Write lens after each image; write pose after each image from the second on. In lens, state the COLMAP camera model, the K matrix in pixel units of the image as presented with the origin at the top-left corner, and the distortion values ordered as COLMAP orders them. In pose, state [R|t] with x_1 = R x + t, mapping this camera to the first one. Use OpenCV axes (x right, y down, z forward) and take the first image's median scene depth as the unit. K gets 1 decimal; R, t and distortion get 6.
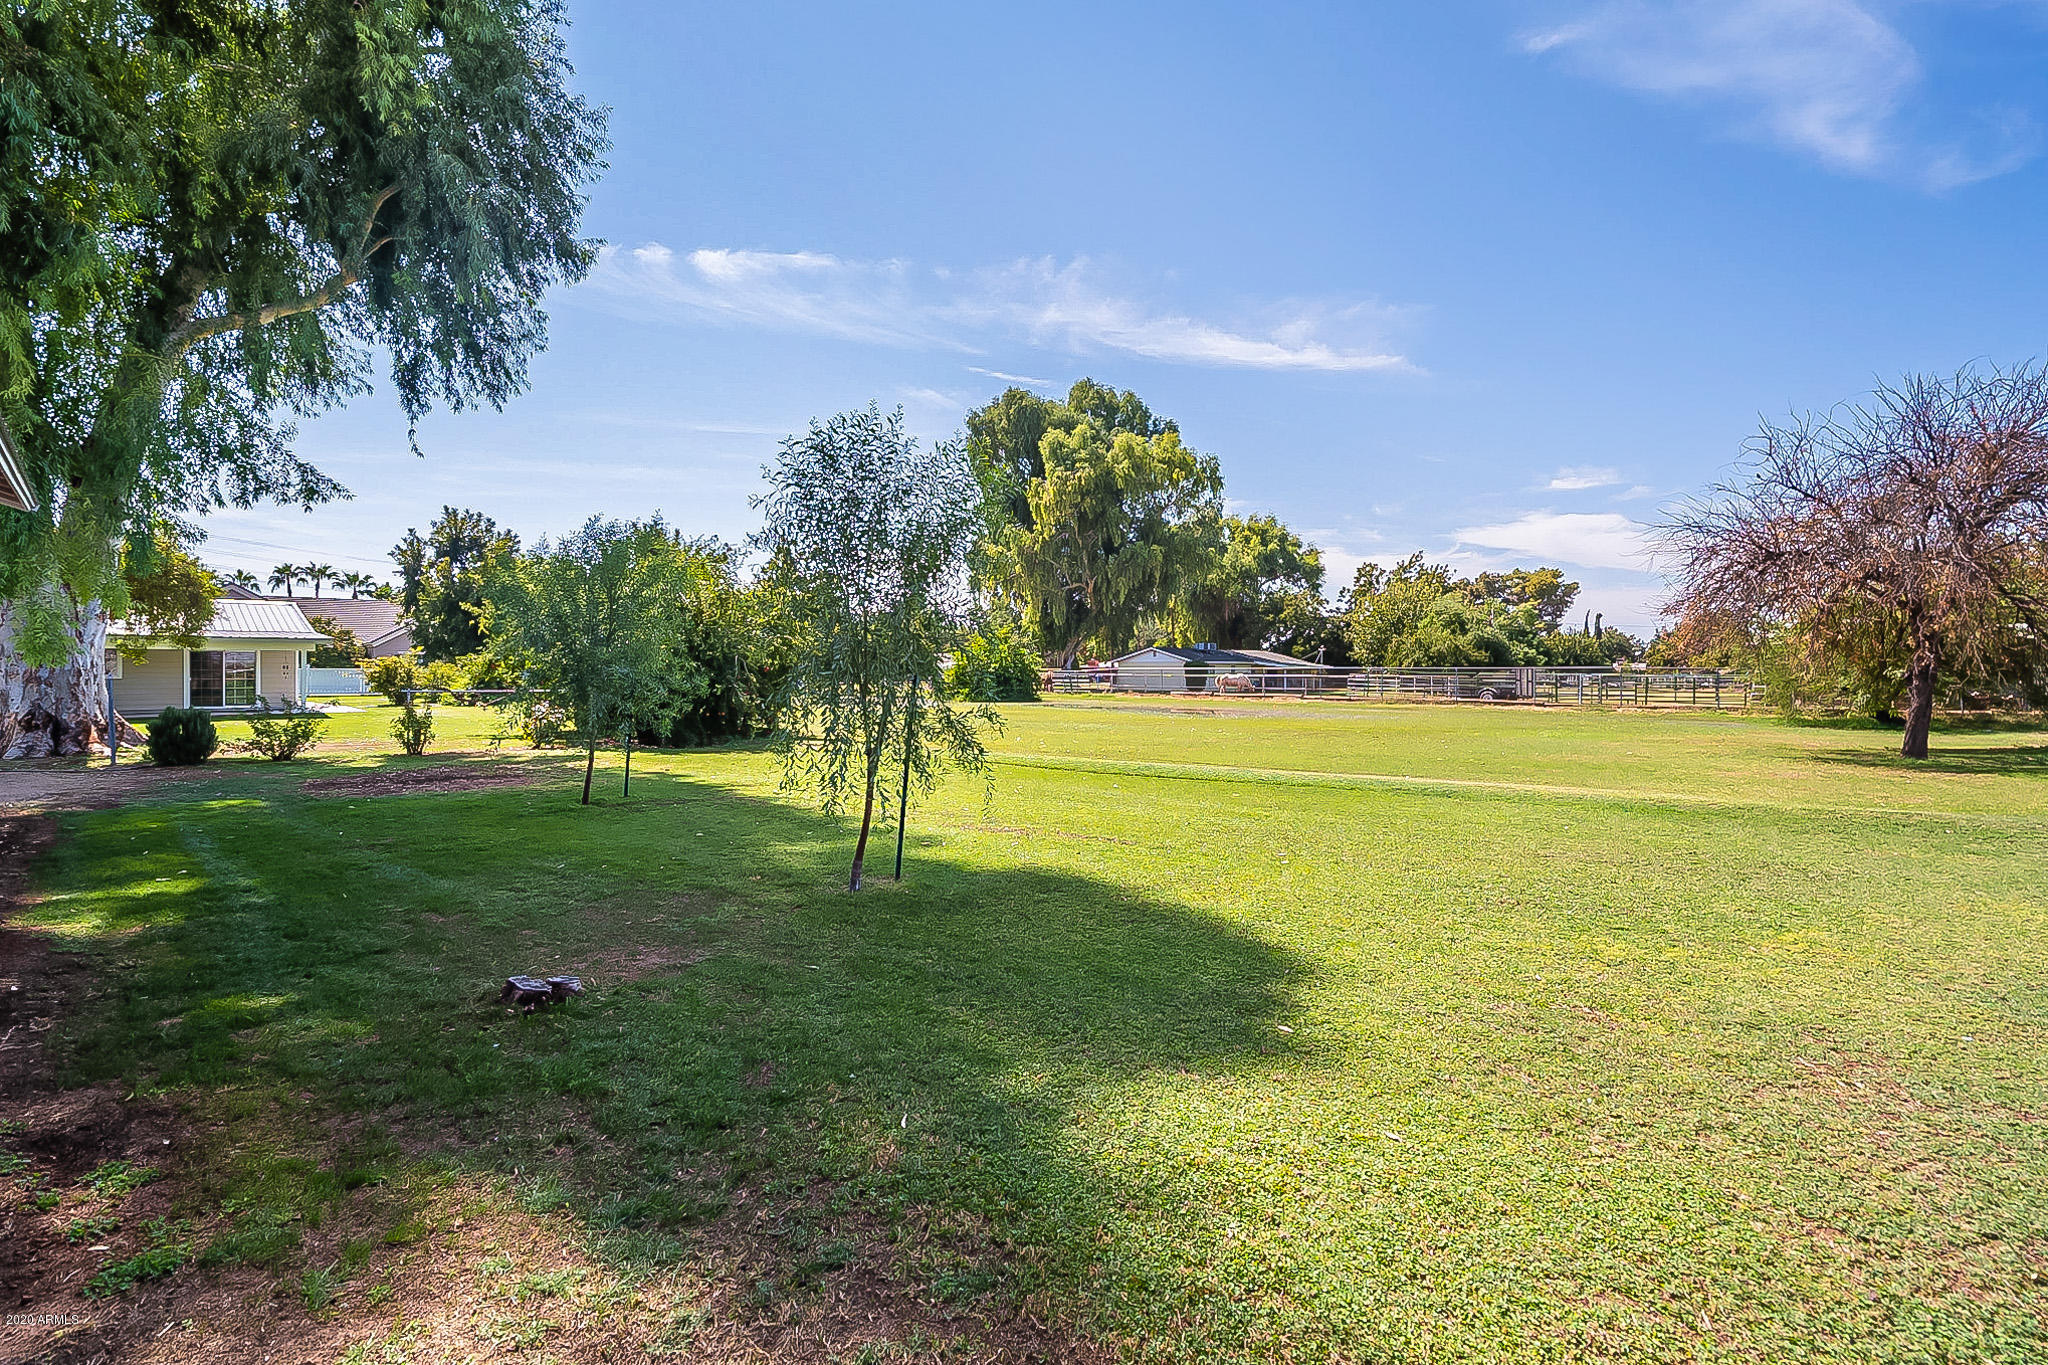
lens RADIAL K [[962.0, 0, 1015.9], [0, 962.0, 627.2], [0, 0, 1]] dist [-0.002743, 0.001335]
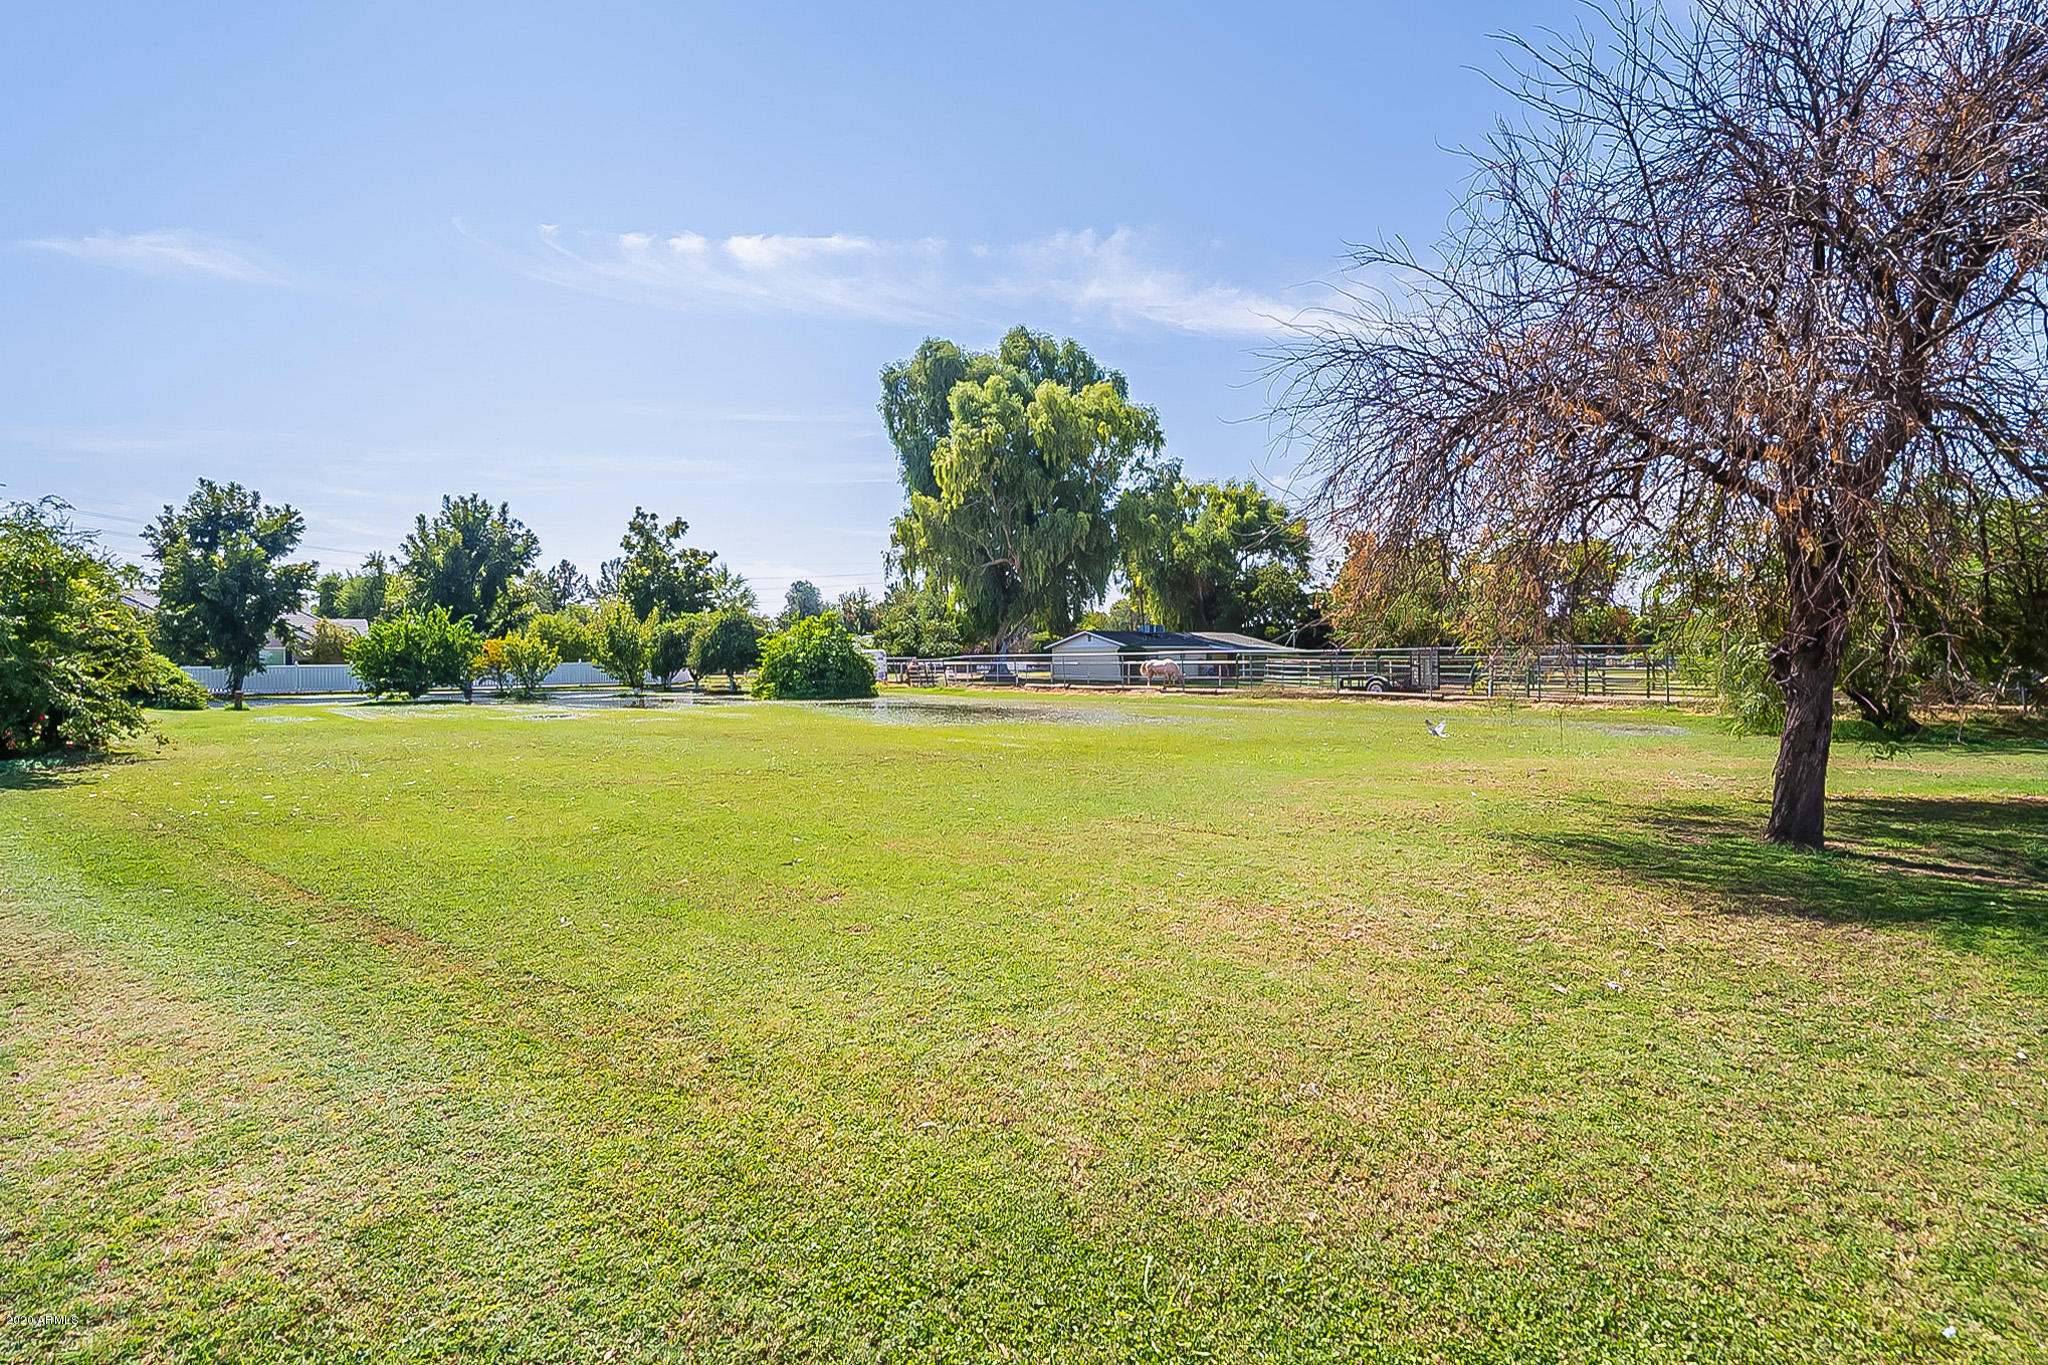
lens RADIAL K [[969.2, 0, 1024.6], [0, 969.2, 627.0], [0, 0, 1]] dist [-0.003942, -0.000081]
pose [[0.998016, -0.014591, -0.061243, 0.126143], [0.015332, 0.999814, 0.011660, 0.005716], [0.061062, -0.012576, 0.998055, 0.111648]]
